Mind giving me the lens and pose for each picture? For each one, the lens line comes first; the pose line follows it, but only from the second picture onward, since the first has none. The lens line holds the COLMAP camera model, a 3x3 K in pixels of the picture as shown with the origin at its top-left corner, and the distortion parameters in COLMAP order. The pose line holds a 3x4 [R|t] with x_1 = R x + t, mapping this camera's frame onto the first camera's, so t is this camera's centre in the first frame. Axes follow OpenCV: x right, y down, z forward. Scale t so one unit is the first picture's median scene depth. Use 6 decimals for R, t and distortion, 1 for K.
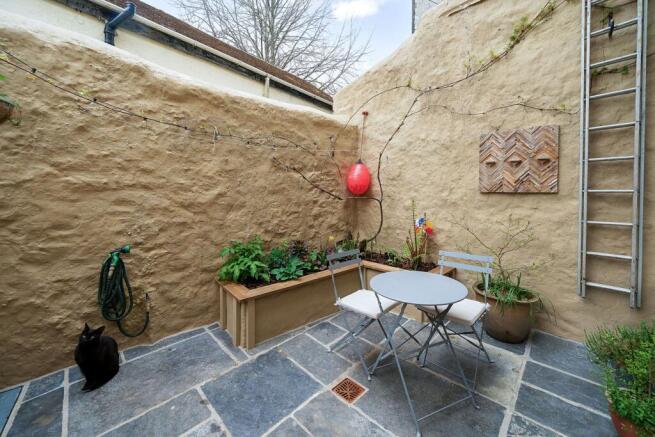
lens RADIAL K [[244.0, 0, 327.8], [0, 244.0, 195.2], [0, 0, 1]] dist [-0.001844, -0.000216]
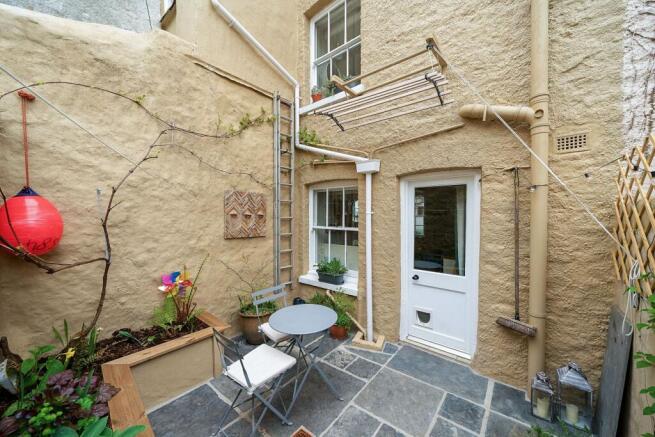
lens RADIAL K [[248.0, 0, 327.5], [0, 248.0, 218.5], [0, 0, 1]] dist [-0.000334, 0.000183]
pose [[-0.085951, -0.007317, 0.996272, -0.621237], [0.007199, 0.999942, 0.007965, -0.114679], [-0.996273, 0.007857, -0.085893, 0.606929]]
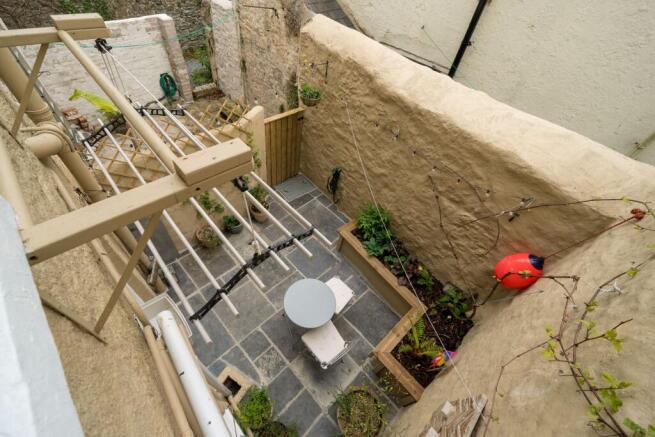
lens RADIAL K [[271.7, 0, 327.5], [0, 271.7, 218.5], [0, 0, 1]] dist [0.001681, 0.000085]
pose [[-0.012186, 0.759619, -0.650254, 0.714464], [-0.139313, 0.642670, 0.753371, -0.911508], [0.990173, 0.099770, 0.097993, 0.537714]]
